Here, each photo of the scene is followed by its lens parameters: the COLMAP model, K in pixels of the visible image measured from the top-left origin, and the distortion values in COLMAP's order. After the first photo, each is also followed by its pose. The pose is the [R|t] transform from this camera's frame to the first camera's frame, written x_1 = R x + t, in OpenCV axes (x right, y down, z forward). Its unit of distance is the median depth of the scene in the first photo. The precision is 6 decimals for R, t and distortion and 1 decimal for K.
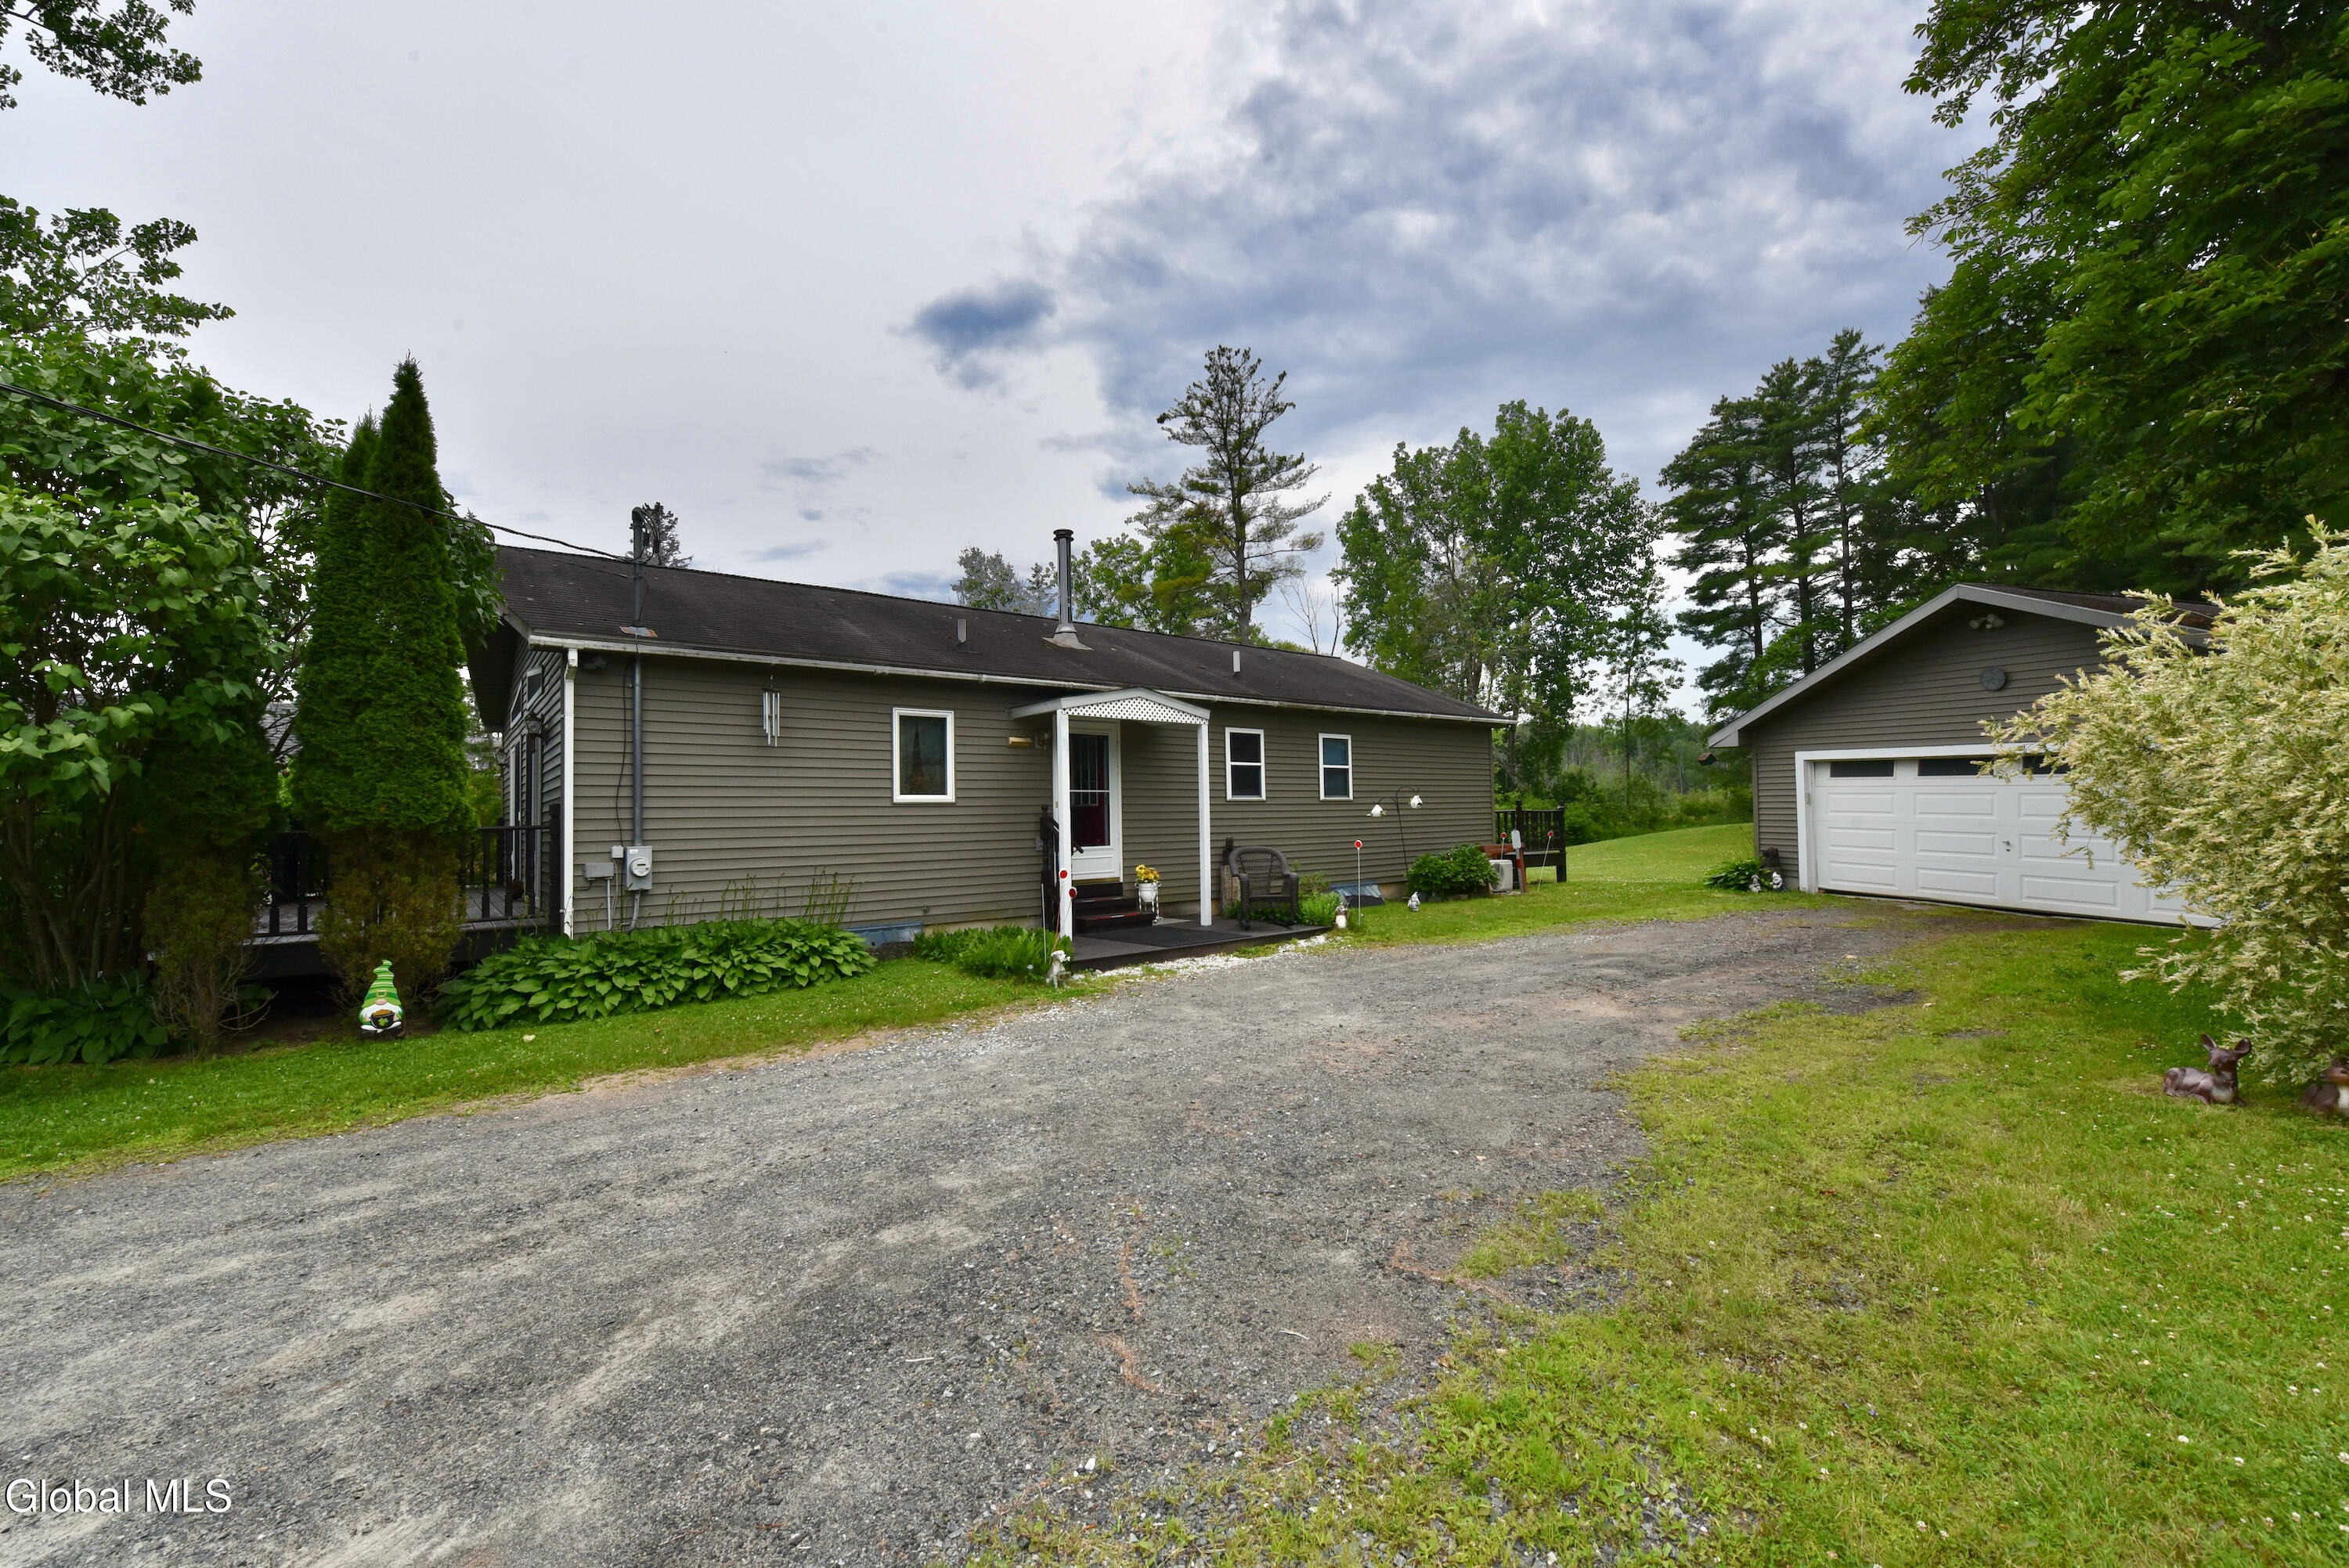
lens RADIAL K [[971.9, 0, 1178.7], [0, 971.9, 790.3], [0, 0, 1]] dist [-0.016735, -0.003235]
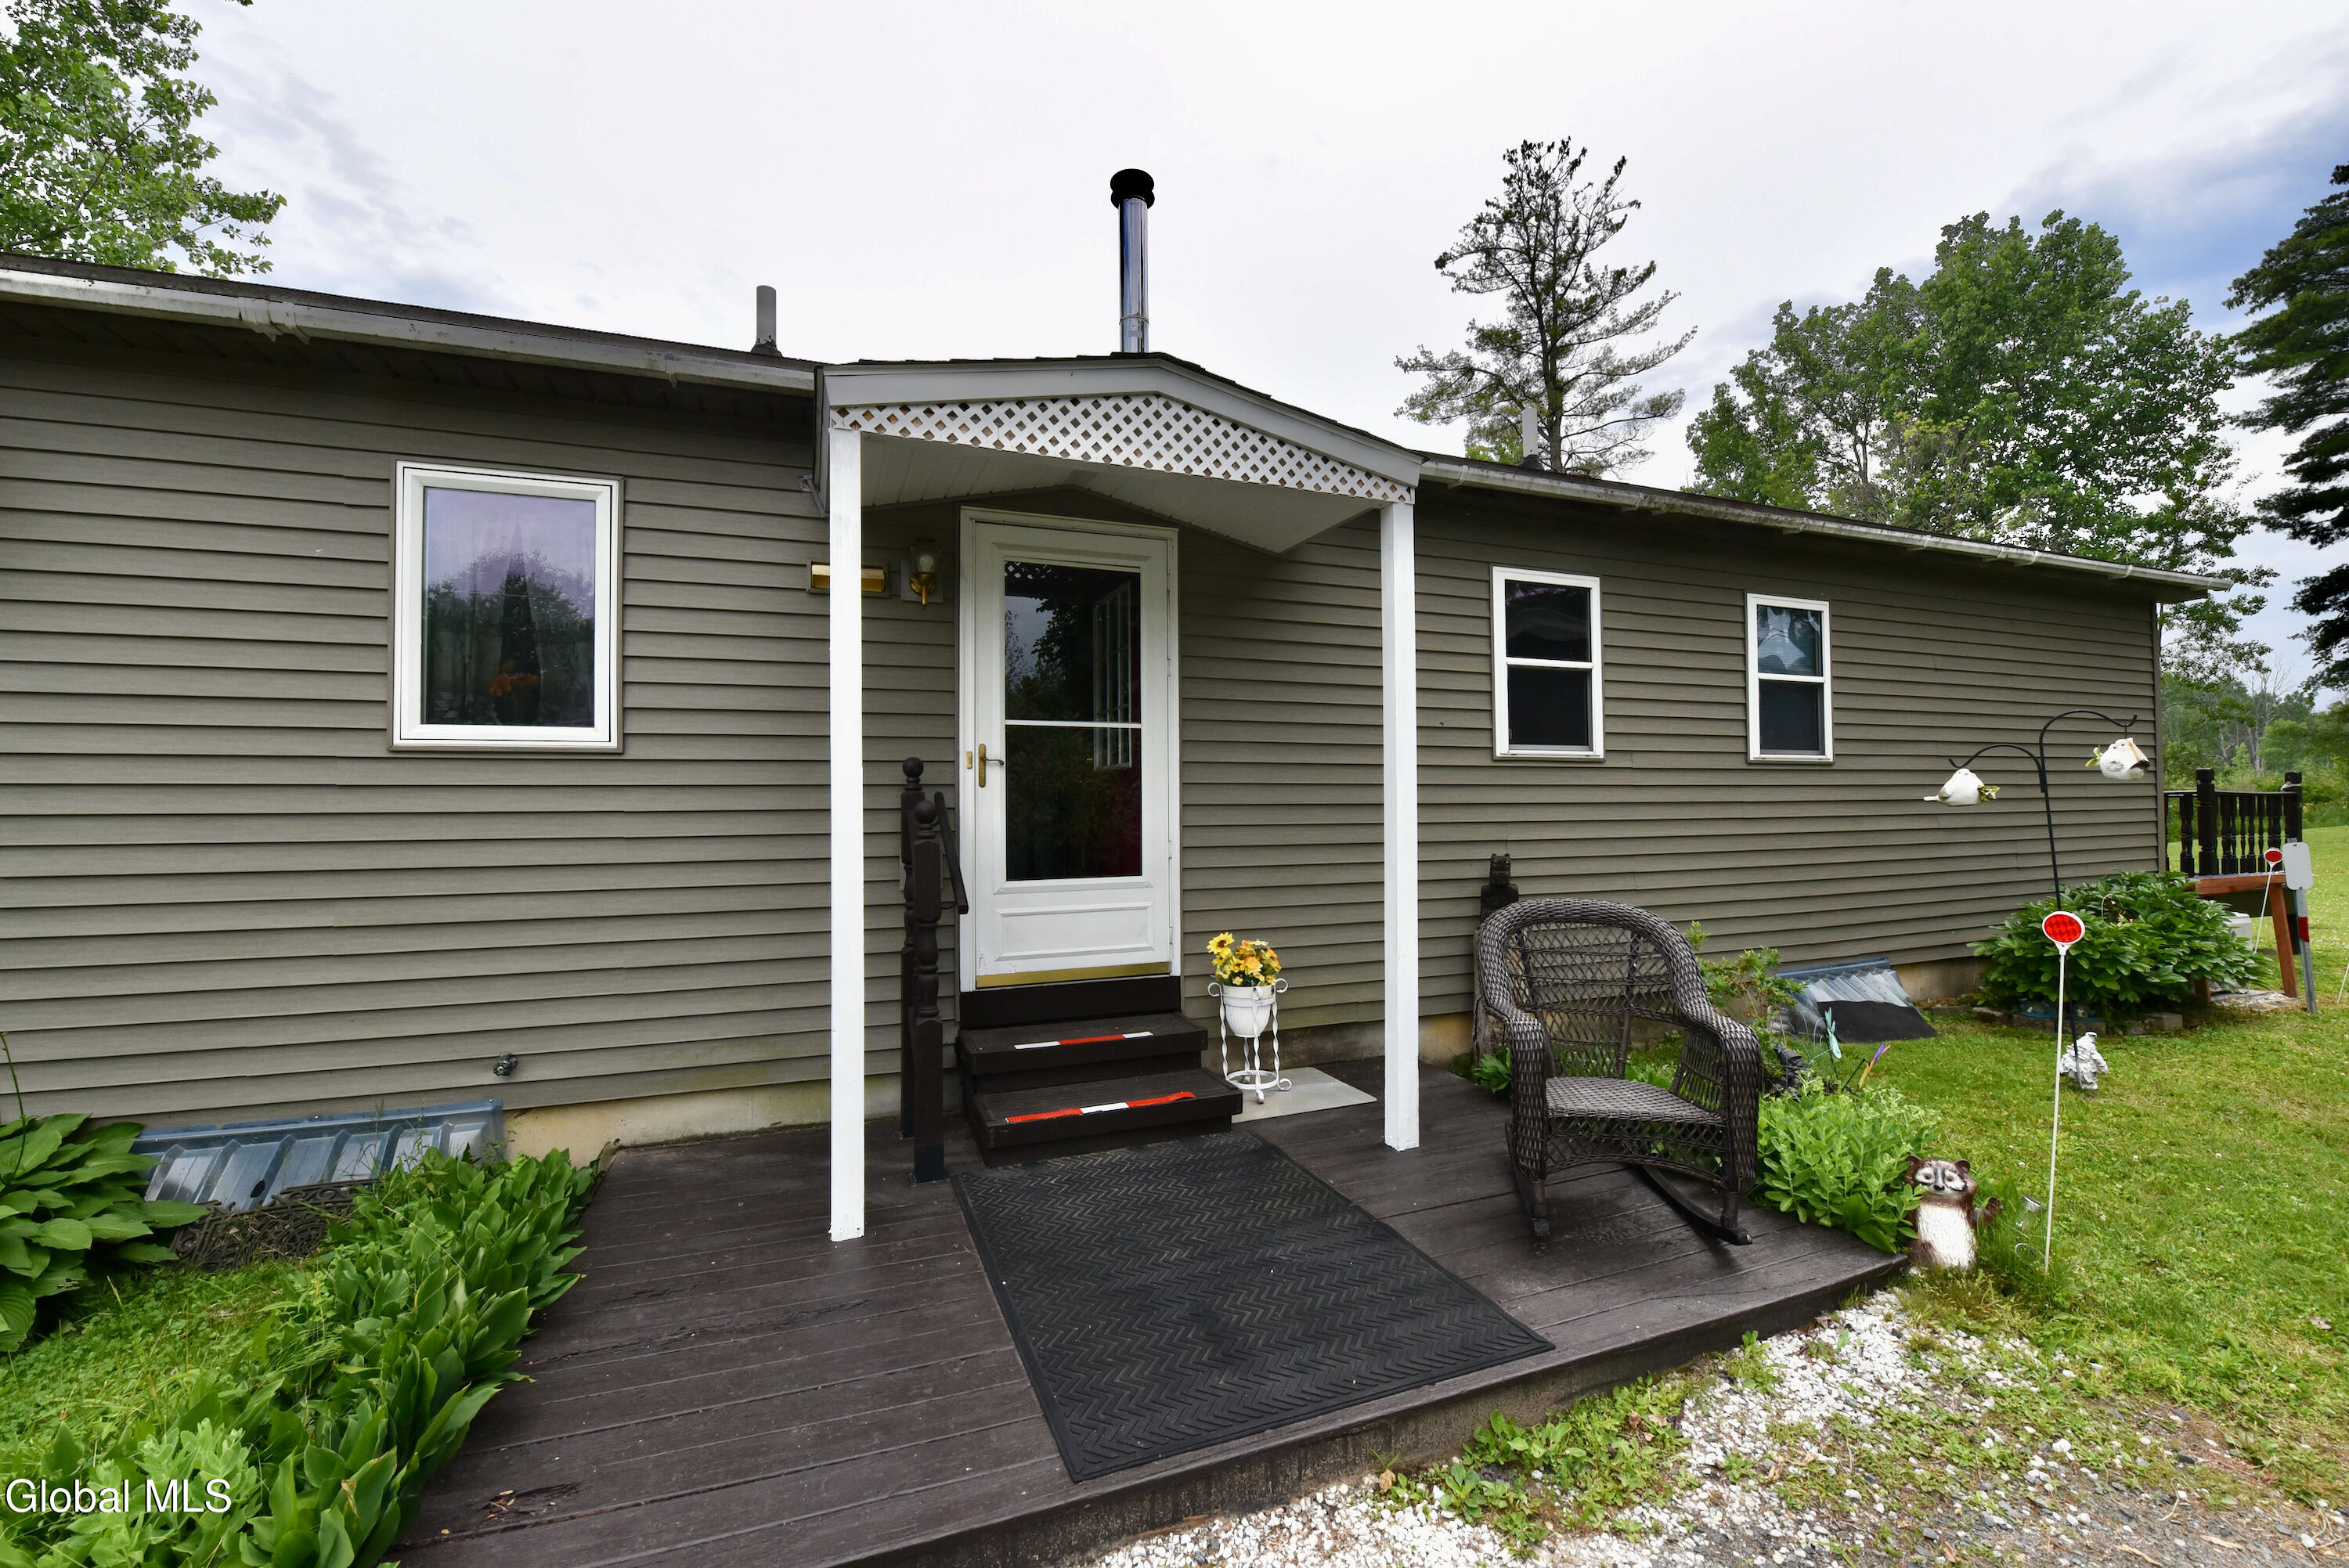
lens RADIAL K [[980.3, 0, 1158.1], [0, 980.3, 790.7], [0, 0, 1]] dist [-0.021792, 0.000163]
pose [[0.948193, 0.009727, -0.317546, 0.011551], [-0.002627, 0.999737, 0.022779, 0.003792], [0.317684, -0.020765, 0.947969, 0.148715]]
